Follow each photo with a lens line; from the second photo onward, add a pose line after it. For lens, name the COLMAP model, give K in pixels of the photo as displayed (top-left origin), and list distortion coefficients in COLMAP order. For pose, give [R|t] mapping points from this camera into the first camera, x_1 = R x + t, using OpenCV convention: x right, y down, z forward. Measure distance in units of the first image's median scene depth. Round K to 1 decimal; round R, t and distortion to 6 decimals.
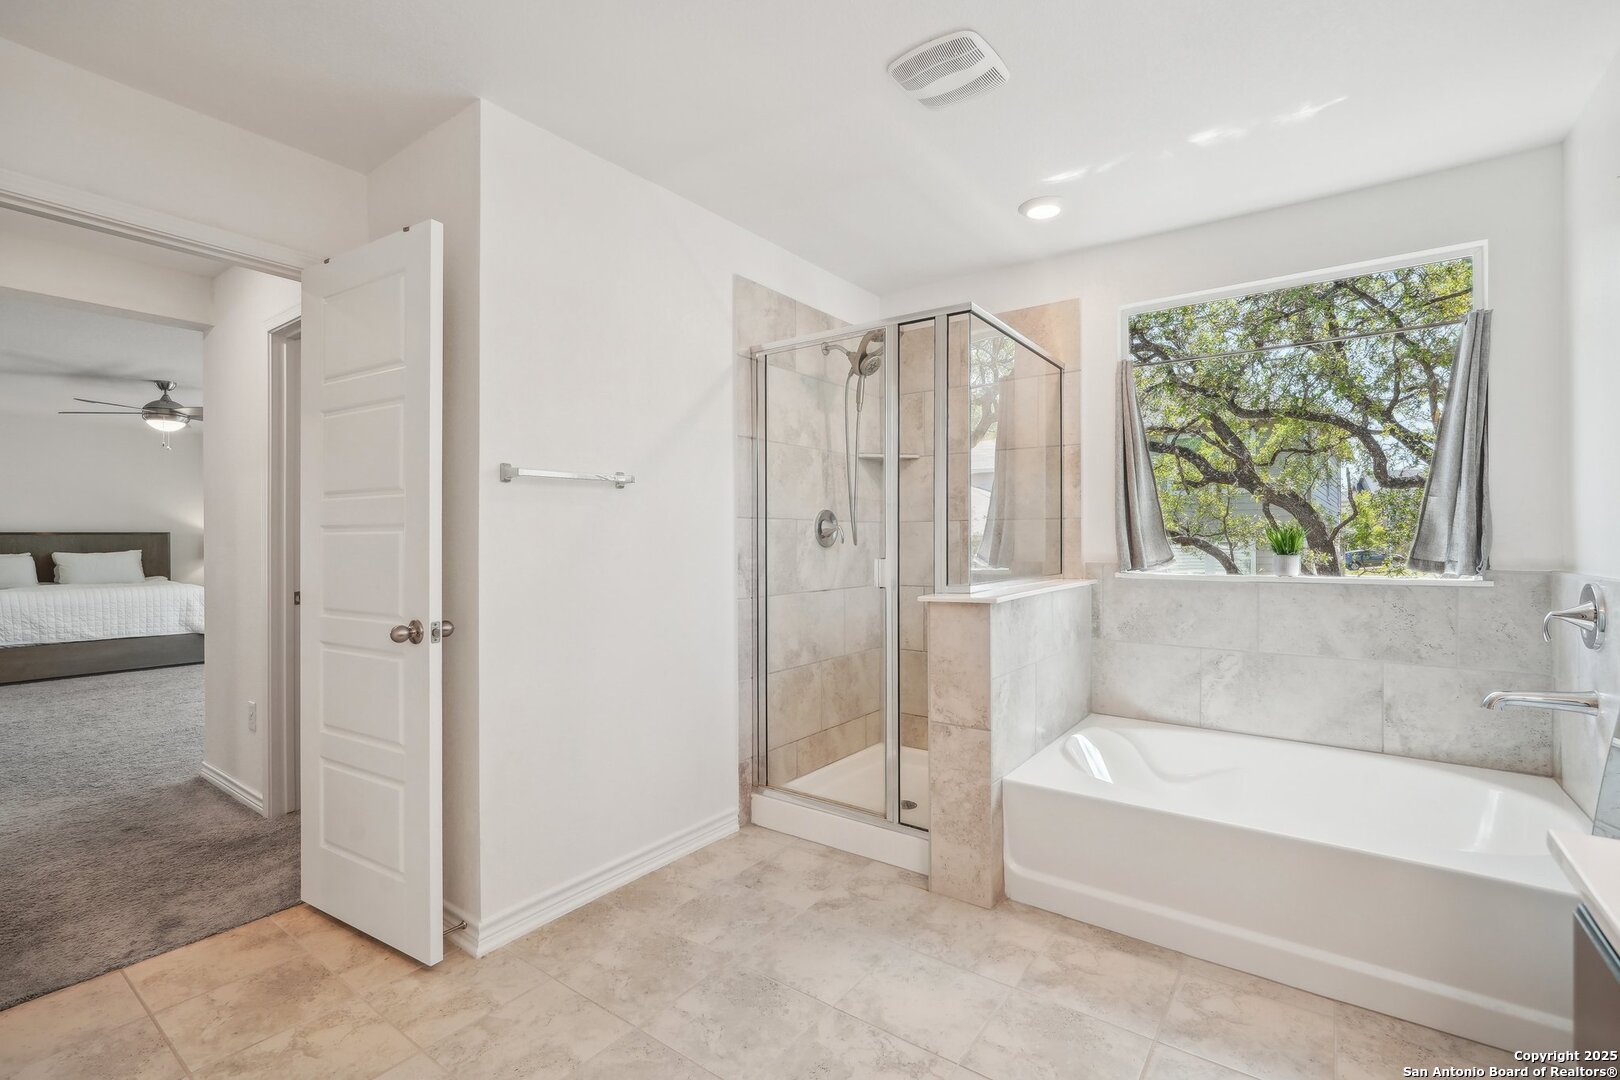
lens RADIAL K [[725.7, 0, 809.8], [0, 725.7, 547.6], [0, 0, 1]] dist [-0.003268, 0.002216]
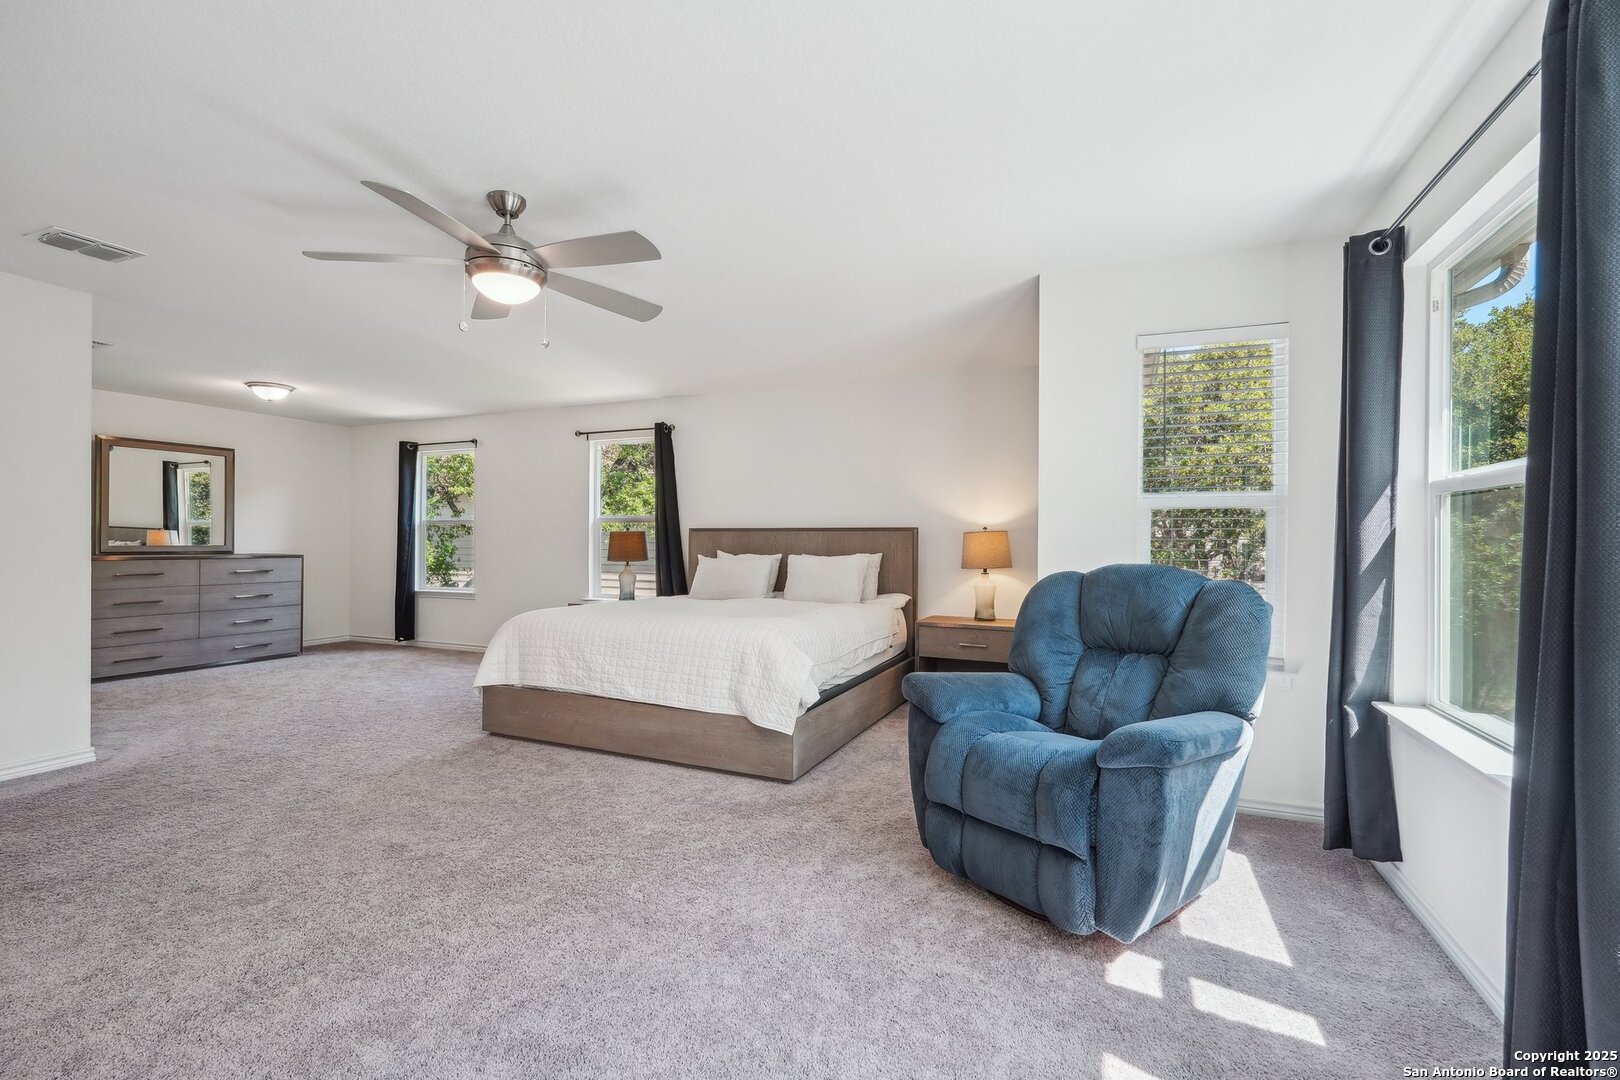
lens RADIAL K [[725.7, 0, 804.4], [0, 725.7, 544.6], [0, 0, 1]] dist [-0.003268, 0.002216]
pose [[0.216791, 0.009132, -0.976175, -0.317293], [-0.016491, 0.999848, 0.005691, -0.008253], [0.976079, 0.014864, 0.216908, 0.870434]]
